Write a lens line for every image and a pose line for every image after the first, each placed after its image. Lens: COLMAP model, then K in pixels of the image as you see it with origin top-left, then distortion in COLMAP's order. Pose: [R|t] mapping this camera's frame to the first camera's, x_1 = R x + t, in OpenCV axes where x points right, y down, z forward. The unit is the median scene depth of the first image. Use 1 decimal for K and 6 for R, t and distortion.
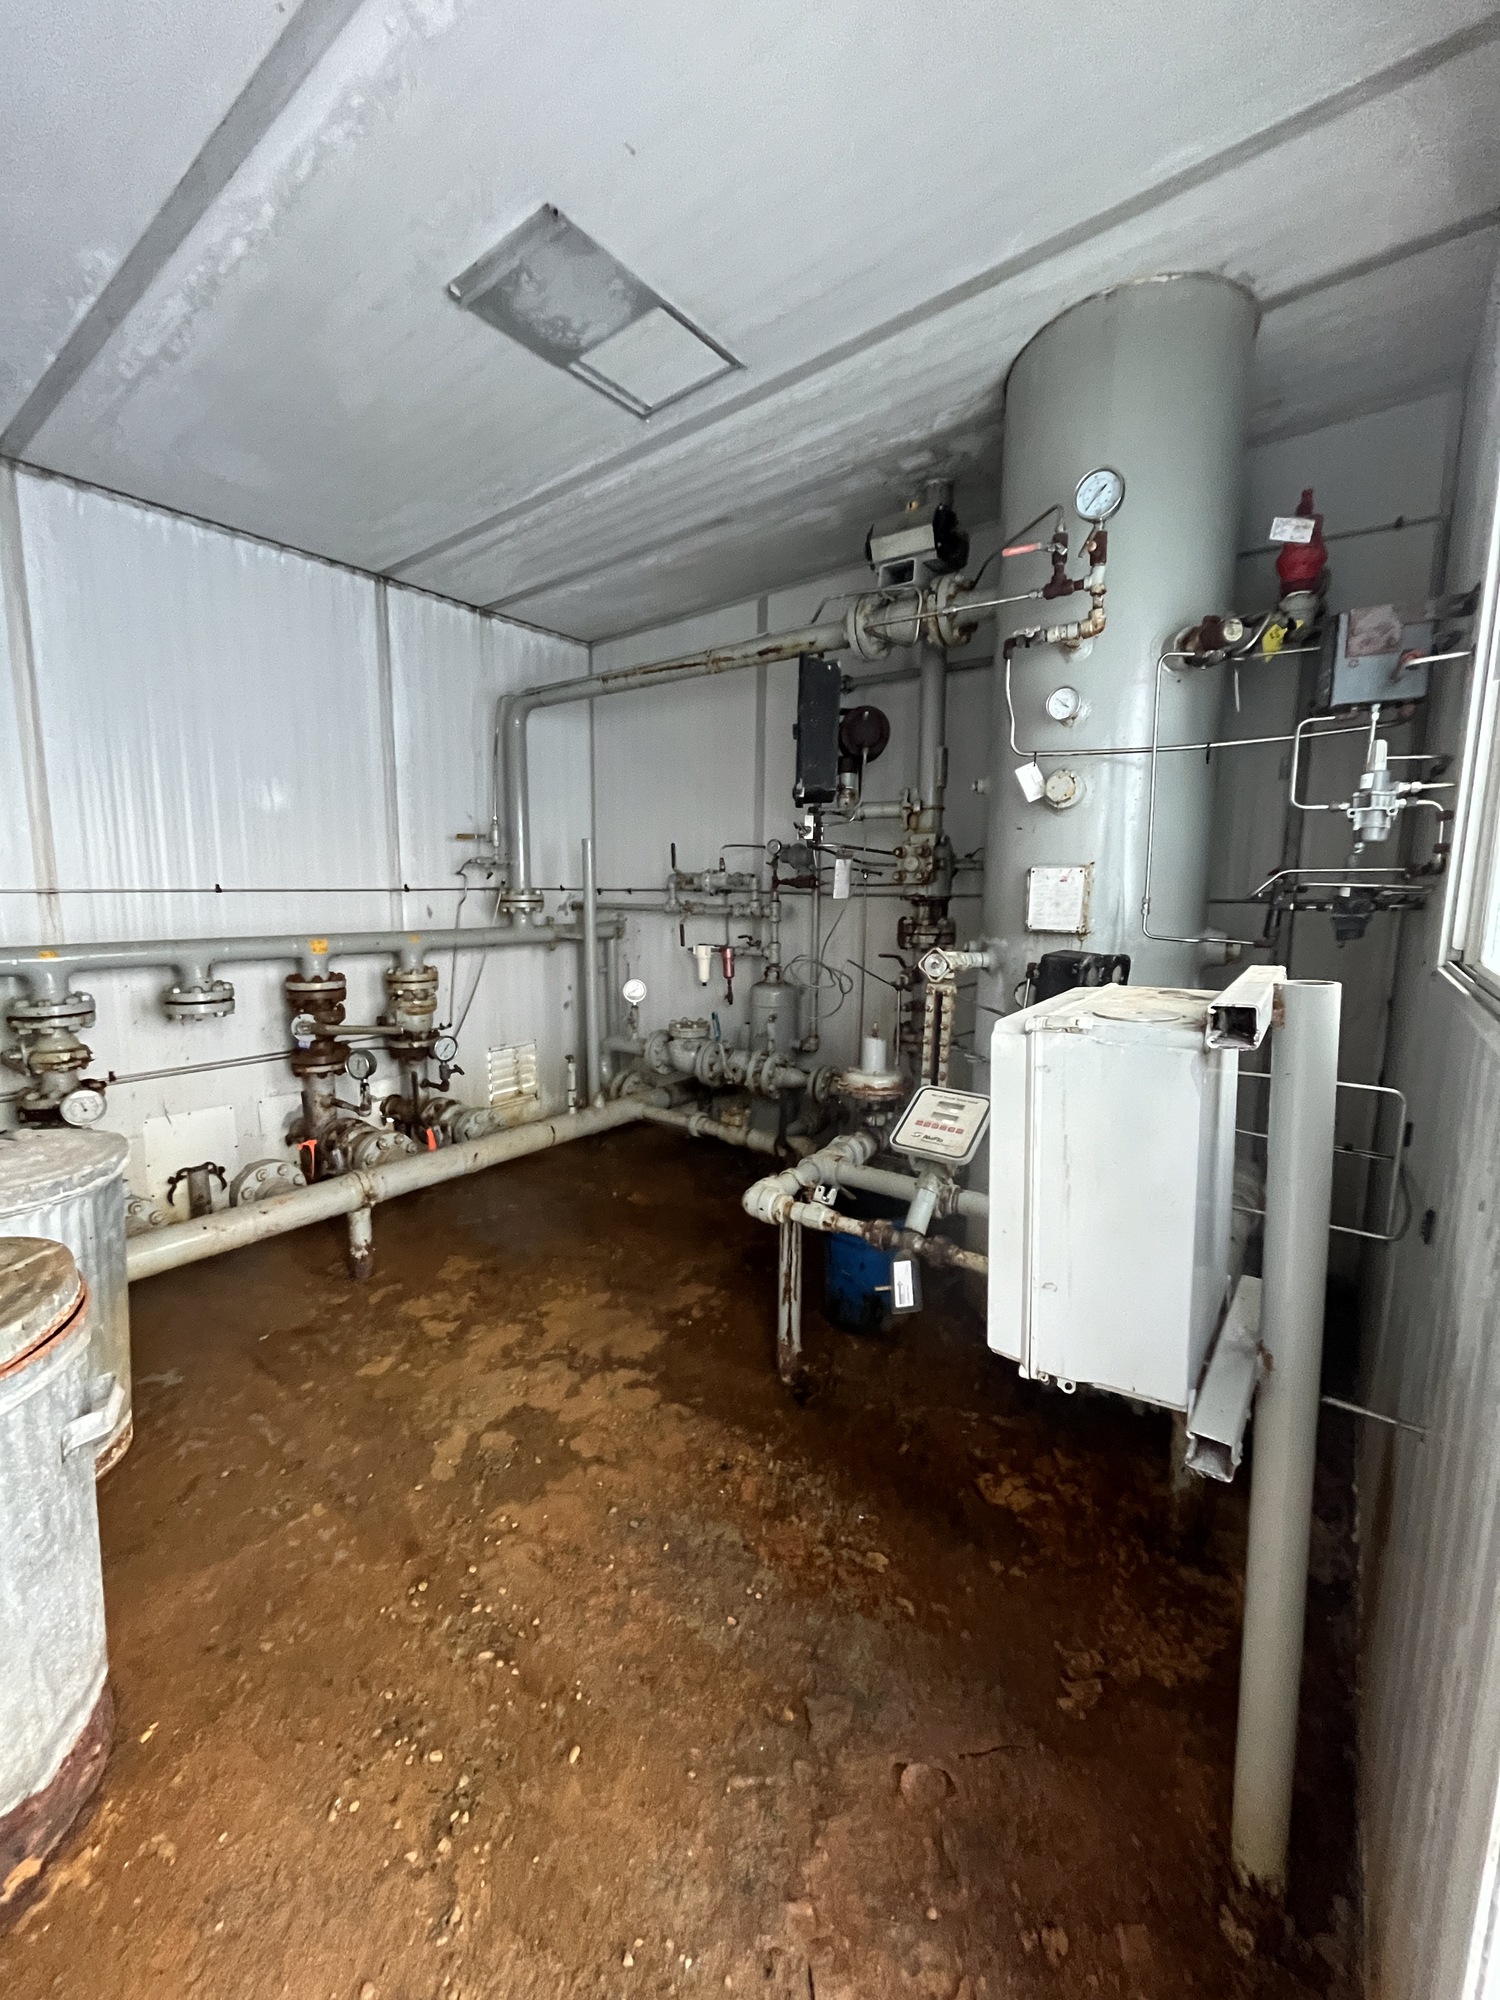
lens RADIAL K [[803.9, 0, 753.5], [0, 803.9, 993.9], [0, 0, 1]] dist [-0.002640, -0.000812]
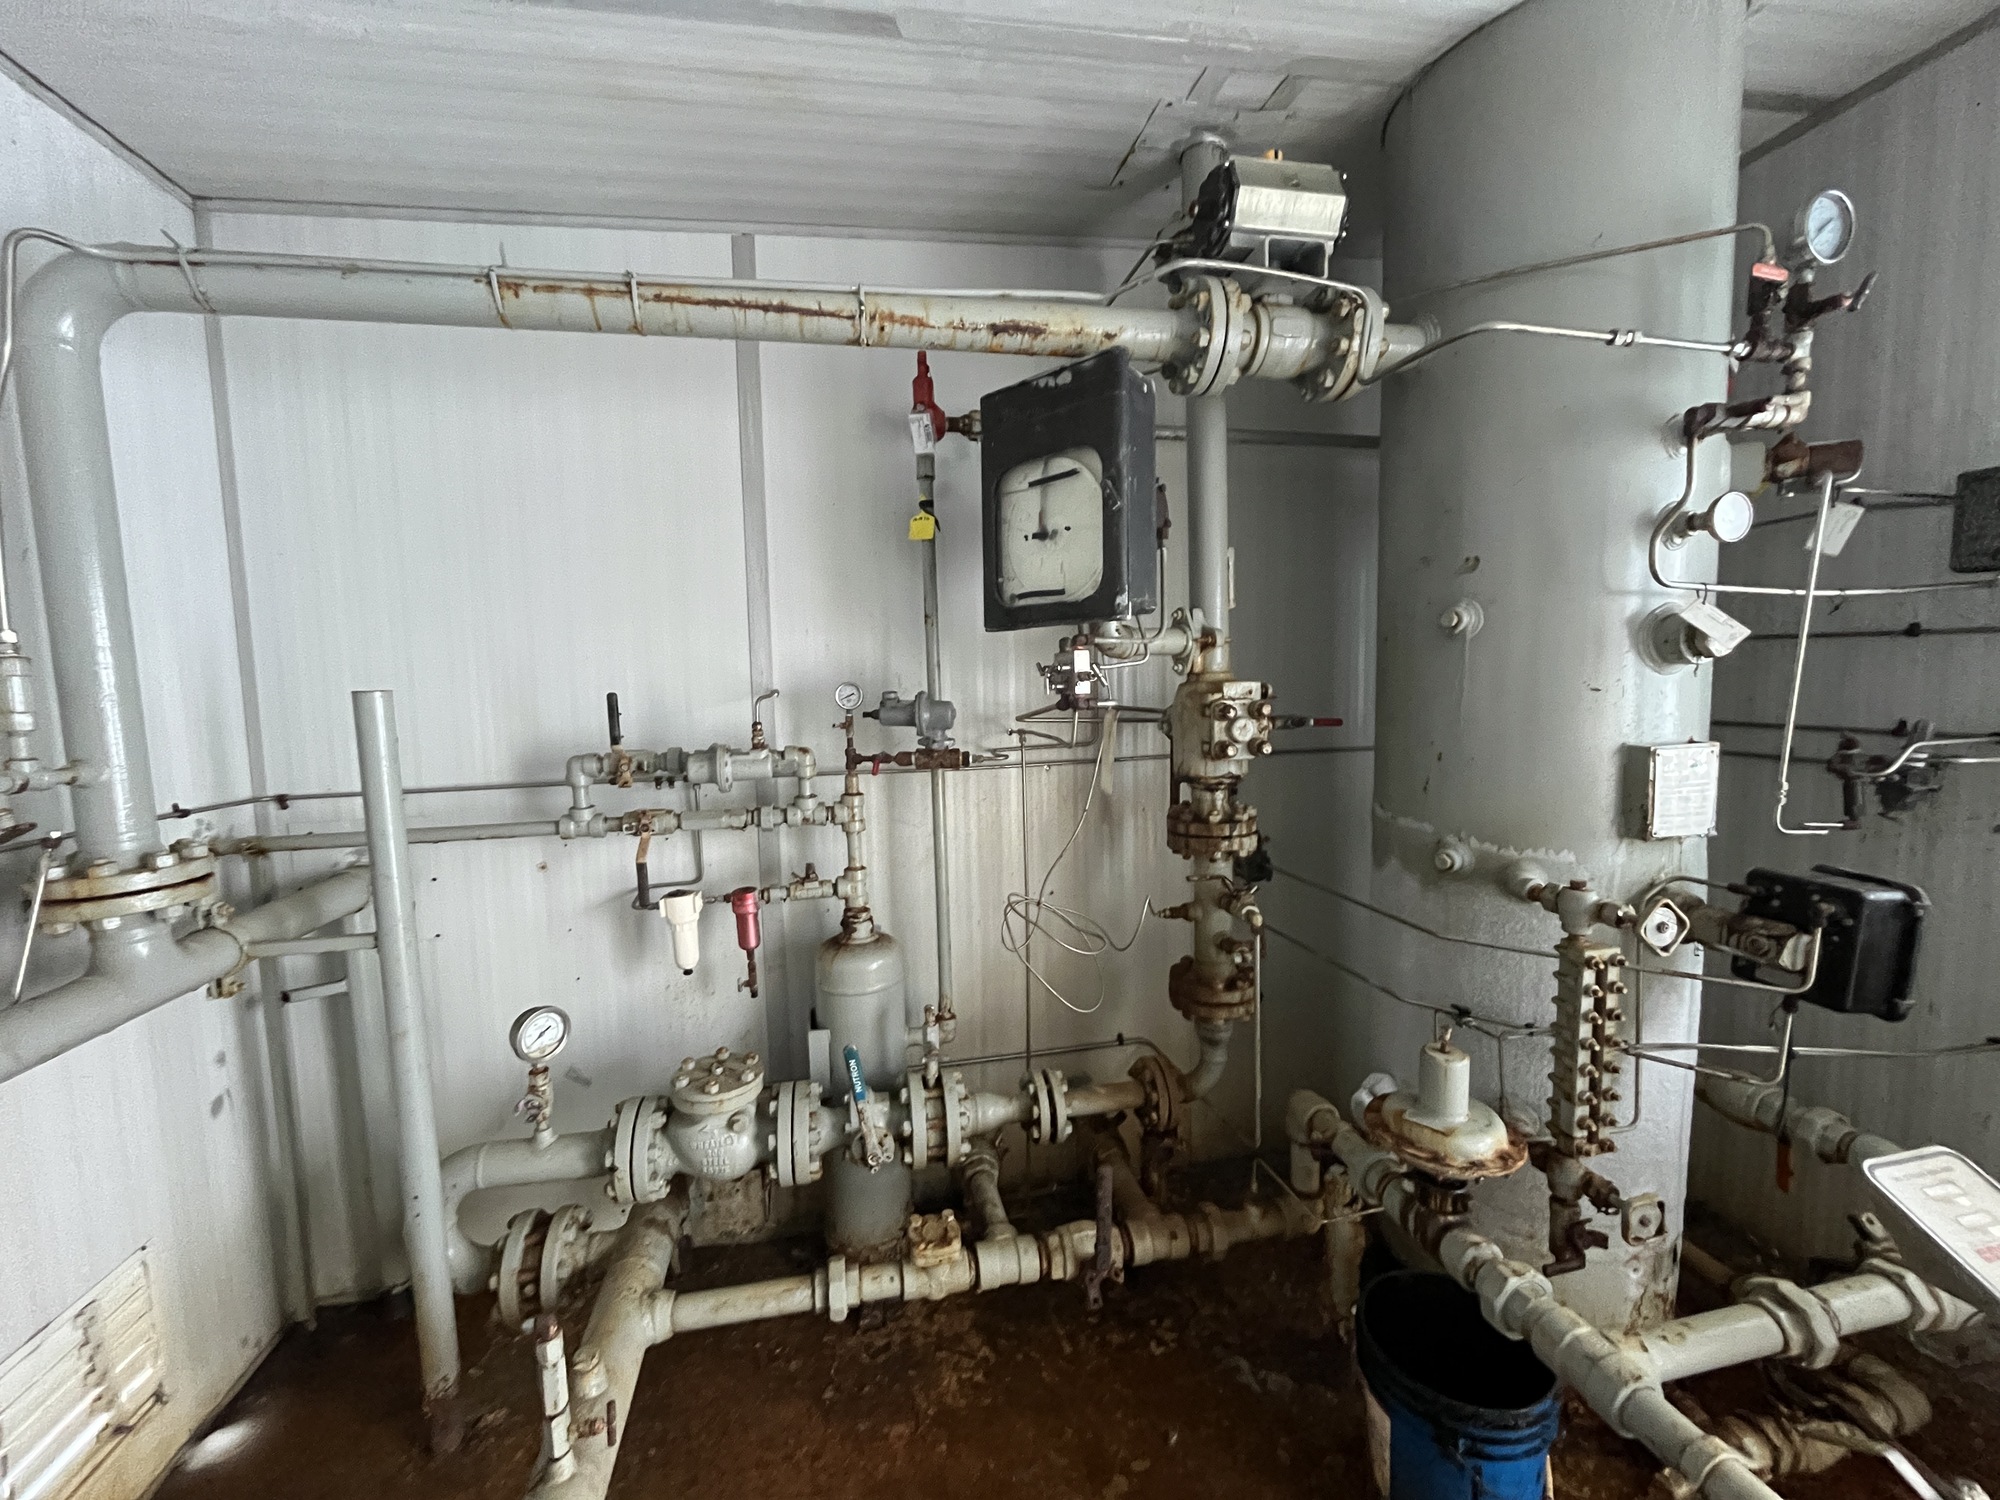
lens RADIAL K [[803.9, 0, 989.5], [0, 803.9, 746.0], [0, 0, 1]] dist [-0.002640, -0.000812]
pose [[0.670501, -0.093489, 0.735994, -0.409619], [0.129338, 0.991567, 0.008123, -0.184046], [-0.730547, 0.089745, 0.676939, 0.736365]]
